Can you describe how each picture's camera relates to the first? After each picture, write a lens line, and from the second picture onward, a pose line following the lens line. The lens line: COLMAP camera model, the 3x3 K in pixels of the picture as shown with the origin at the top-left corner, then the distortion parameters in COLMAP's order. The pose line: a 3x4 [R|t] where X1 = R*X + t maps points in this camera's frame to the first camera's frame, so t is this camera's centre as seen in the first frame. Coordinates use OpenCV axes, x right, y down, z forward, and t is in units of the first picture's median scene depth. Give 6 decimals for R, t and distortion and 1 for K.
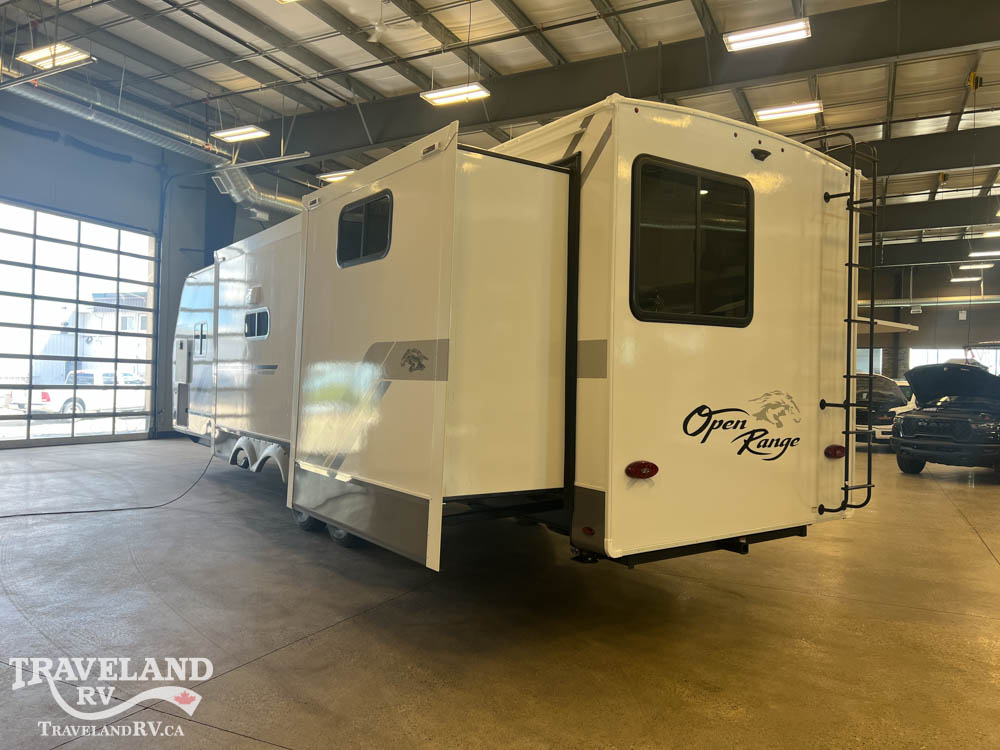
lens RADIAL K [[751.2, 0, 500.0], [0, 751.2, 375.0], [0, 0, 1]] dist [0.022396, 0.000821]
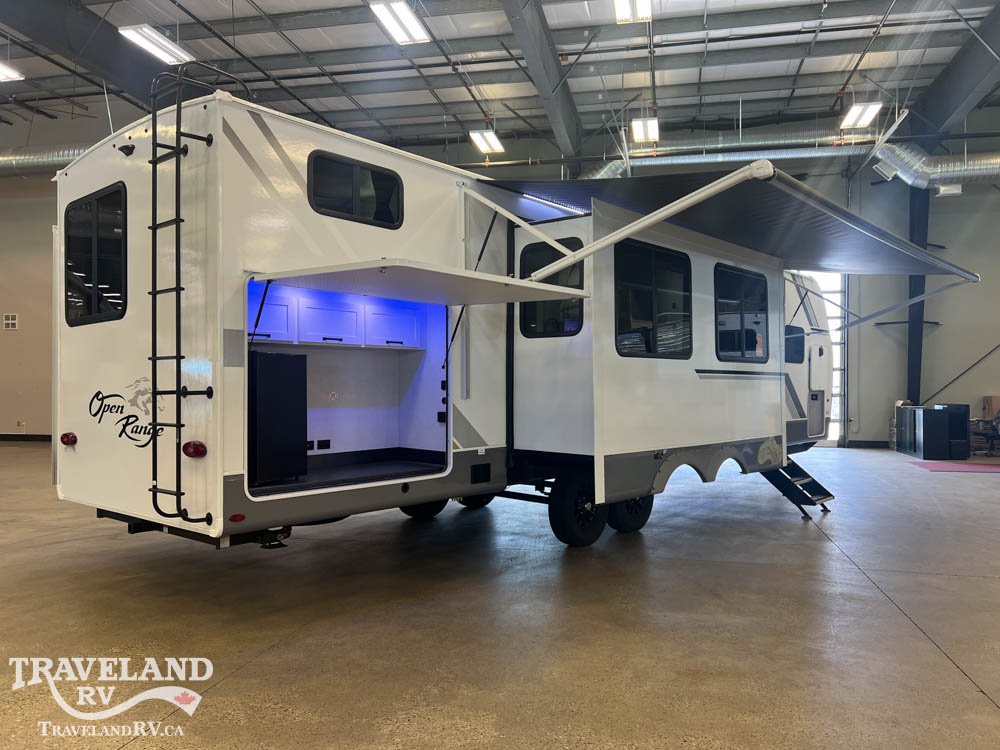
lens RADIAL K [[751.2, 0, 500.0], [0, 751.2, 375.0], [0, 0, 1]] dist [0.022396, 0.000821]
pose [[0.250439, -0.029938, -0.967669, 1.470699], [0.009564, 0.999549, -0.028449, 0.051669], [0.968085, -0.002130, 0.250612, 1.232117]]
